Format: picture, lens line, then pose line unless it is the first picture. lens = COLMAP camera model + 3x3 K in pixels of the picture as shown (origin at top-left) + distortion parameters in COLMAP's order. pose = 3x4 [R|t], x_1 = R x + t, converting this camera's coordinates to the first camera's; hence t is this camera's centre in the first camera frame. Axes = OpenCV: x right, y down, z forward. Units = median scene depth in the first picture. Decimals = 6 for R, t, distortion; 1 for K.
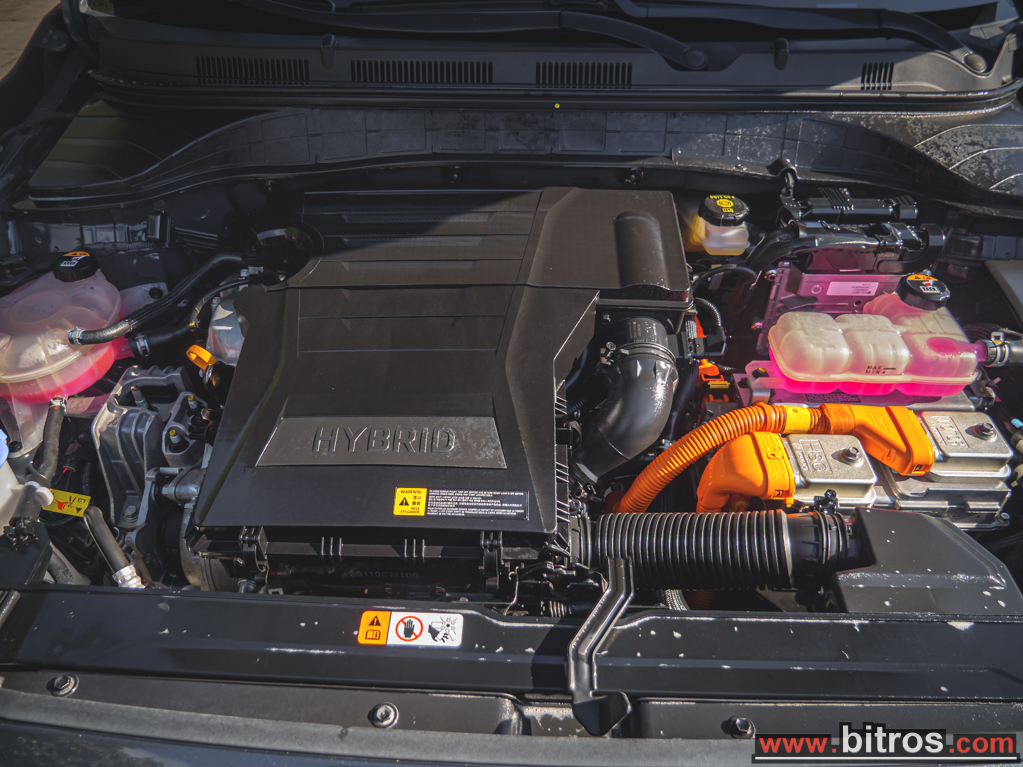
lens RADIAL K [[742.3, 0, 510.8], [0, 742.3, 382.1], [0, 0, 1]] dist [-0.054162, 0.022101]
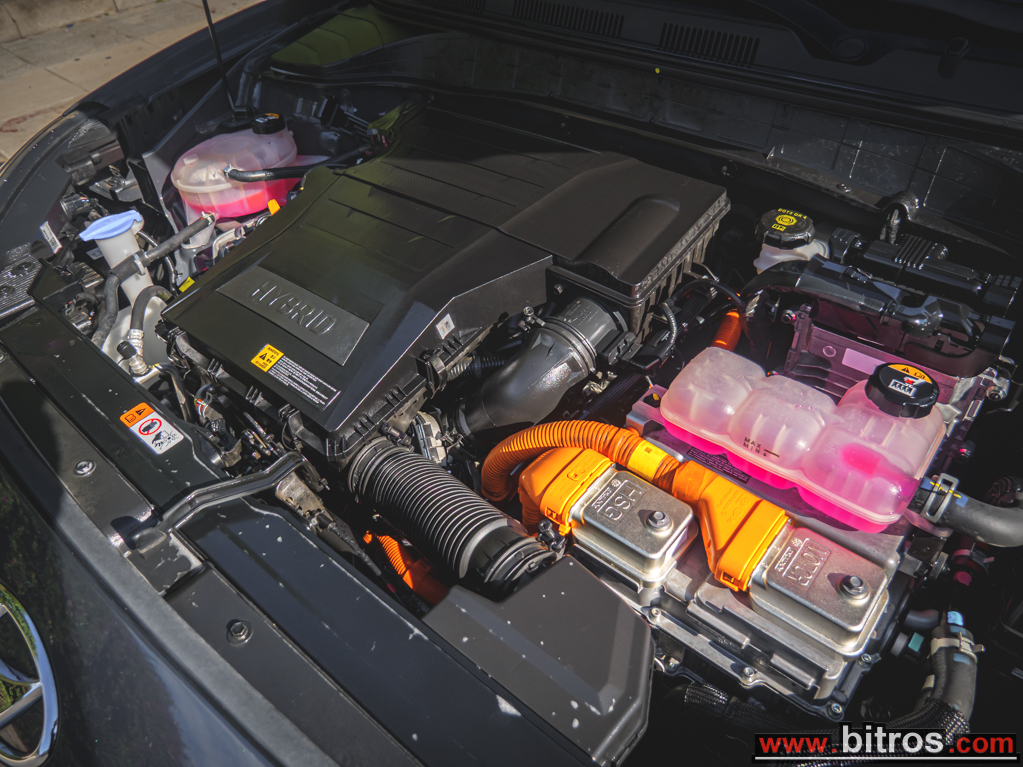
lens RADIAL K [[742.3, 0, 511.6], [0, 742.3, 383.6], [0, 0, 1]] dist [-0.054162, 0.022101]
pose [[0.774030, 0.387443, -0.500765, 0.648470], [-0.373250, 0.918090, 0.133397, -0.084114], [0.511431, 0.083657, 0.855242, 0.185413]]
